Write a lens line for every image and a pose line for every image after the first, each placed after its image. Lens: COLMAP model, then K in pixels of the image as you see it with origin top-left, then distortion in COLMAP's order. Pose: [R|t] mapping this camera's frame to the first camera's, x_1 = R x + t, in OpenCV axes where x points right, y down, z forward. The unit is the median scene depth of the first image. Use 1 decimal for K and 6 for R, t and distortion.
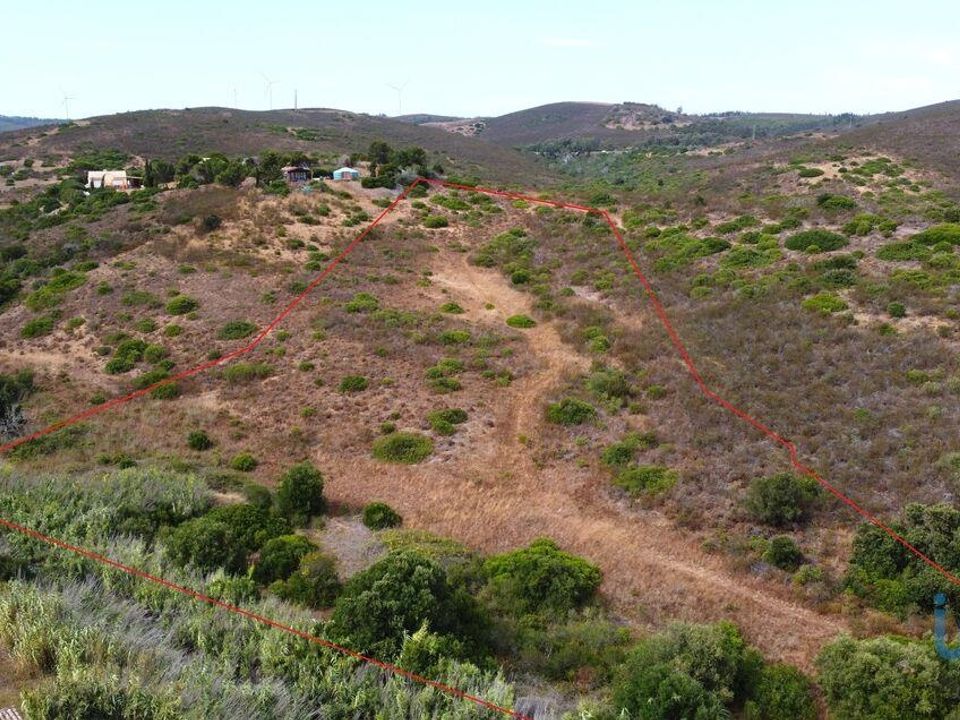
lens RADIAL K [[967.1, 0, 480.6], [0, 967.1, 333.2], [0, 0, 1]] dist [0.008493, -0.006389]
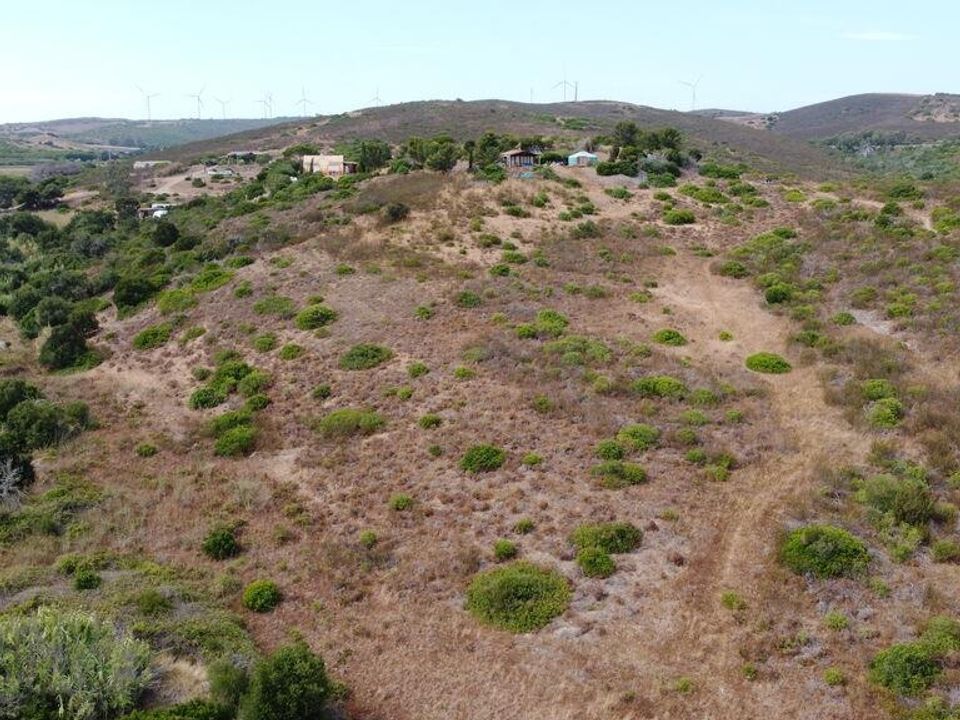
lens RADIAL K [[982.0, 0, 502.9], [0, 982.0, 305.9], [0, 0, 1]] dist [-0.008311, -0.023845]
pose [[0.965035, 0.041288, -0.258850, 0.033186], [-0.047633, 0.998698, -0.018284, -0.026109], [0.257758, 0.029975, 0.965745, 0.238089]]
